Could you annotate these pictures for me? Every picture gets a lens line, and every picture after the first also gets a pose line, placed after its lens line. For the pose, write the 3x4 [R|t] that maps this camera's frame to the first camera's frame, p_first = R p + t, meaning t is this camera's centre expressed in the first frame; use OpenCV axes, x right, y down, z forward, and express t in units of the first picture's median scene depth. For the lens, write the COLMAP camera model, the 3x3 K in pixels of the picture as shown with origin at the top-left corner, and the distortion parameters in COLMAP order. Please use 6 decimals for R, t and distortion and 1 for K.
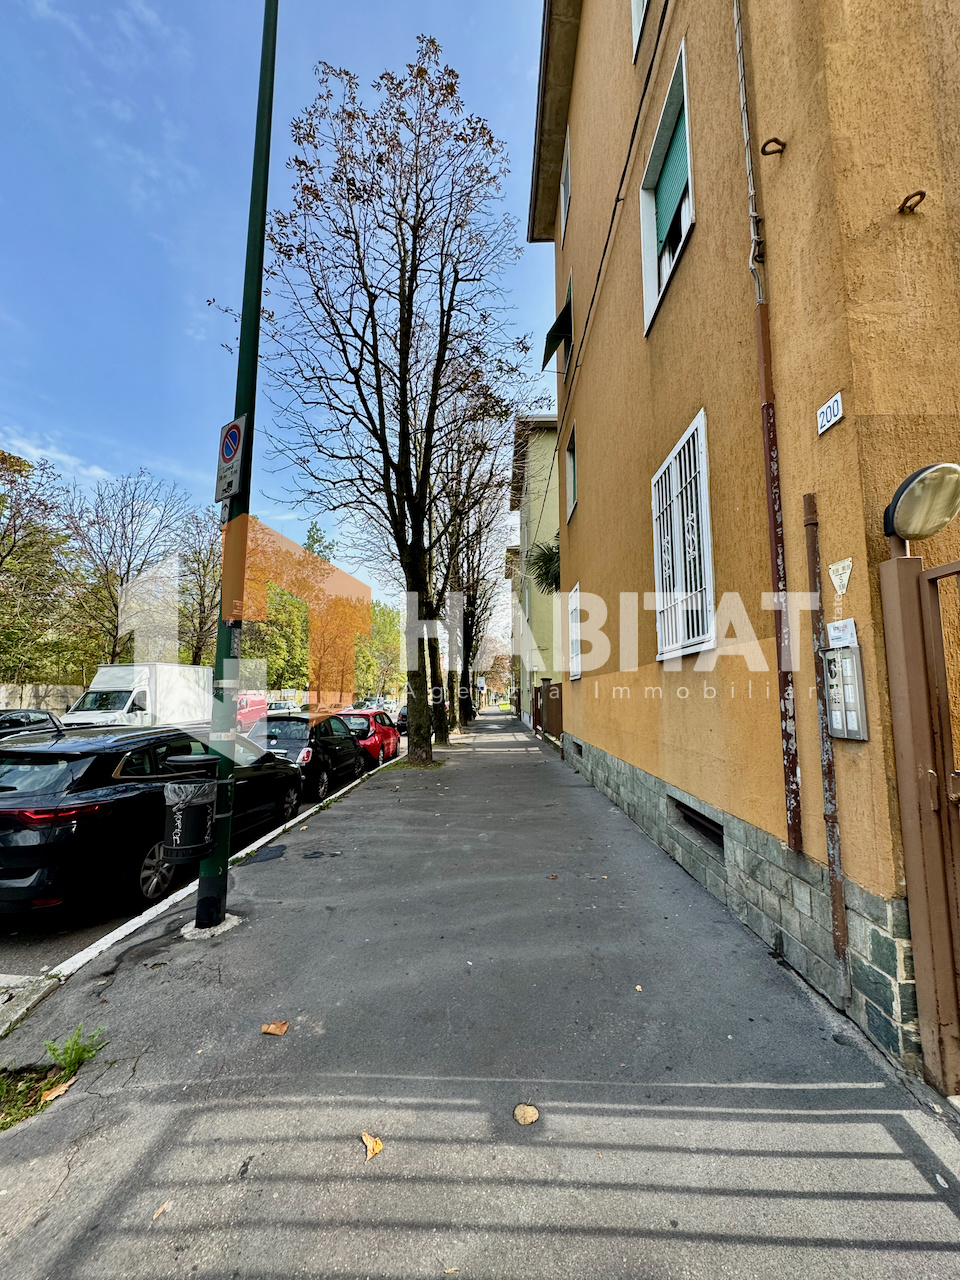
lens RADIAL K [[513.9, 0, 481.0], [0, 513.9, 639.6], [0, 0, 1]] dist [-0.000919, 0.000098]
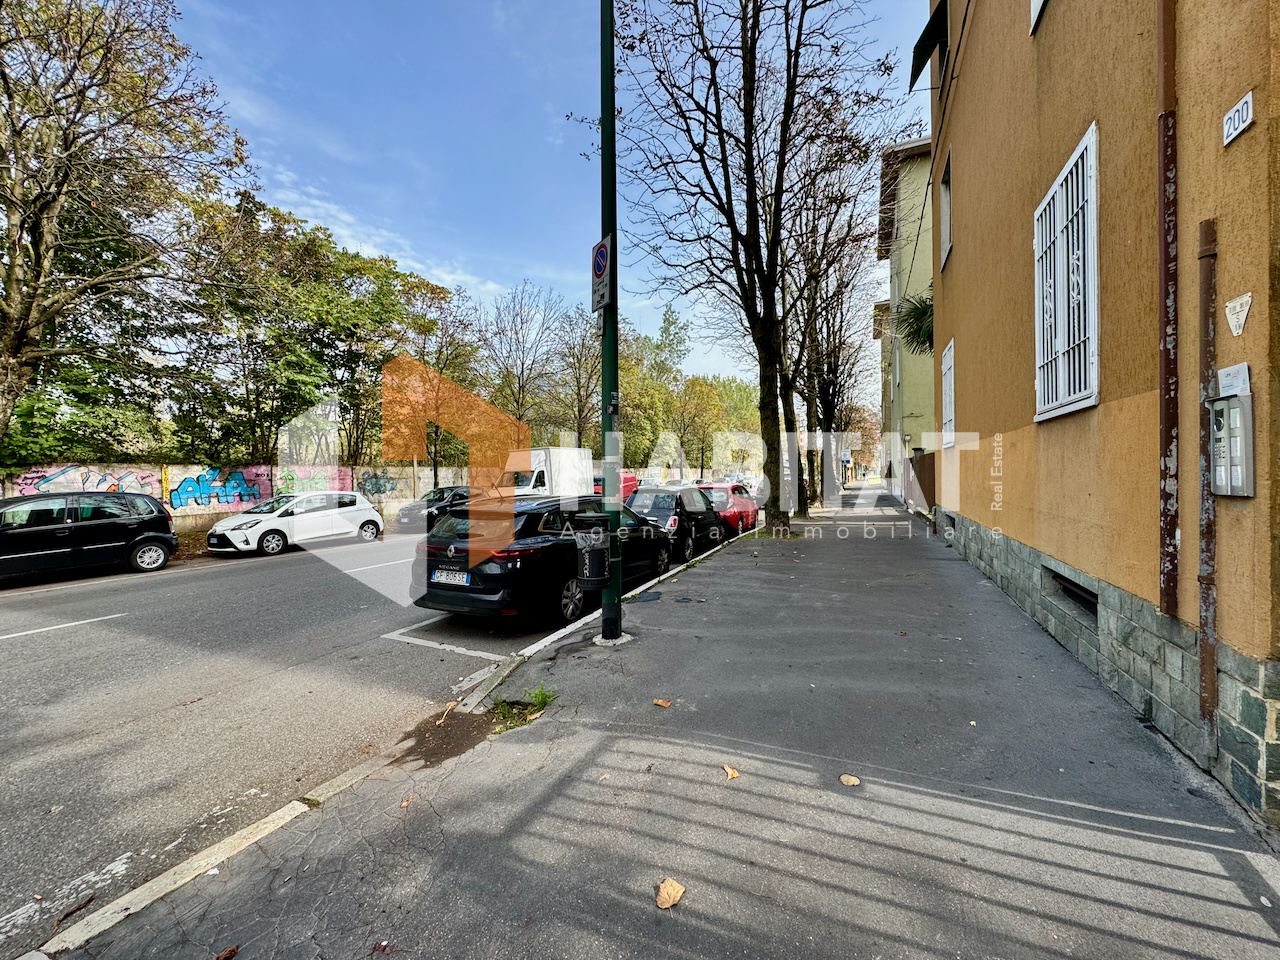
lens RADIAL K [[513.9, 0, 640.7], [0, 513.9, 479.5], [0, 0, 1]] dist [-0.000919, 0.000098]
pose [[0.927150, -0.013366, -0.374452, 0.045410], [0.059357, 0.991983, 0.111561, -0.001044], [0.369959, -0.125660, 0.920511, -0.139553]]
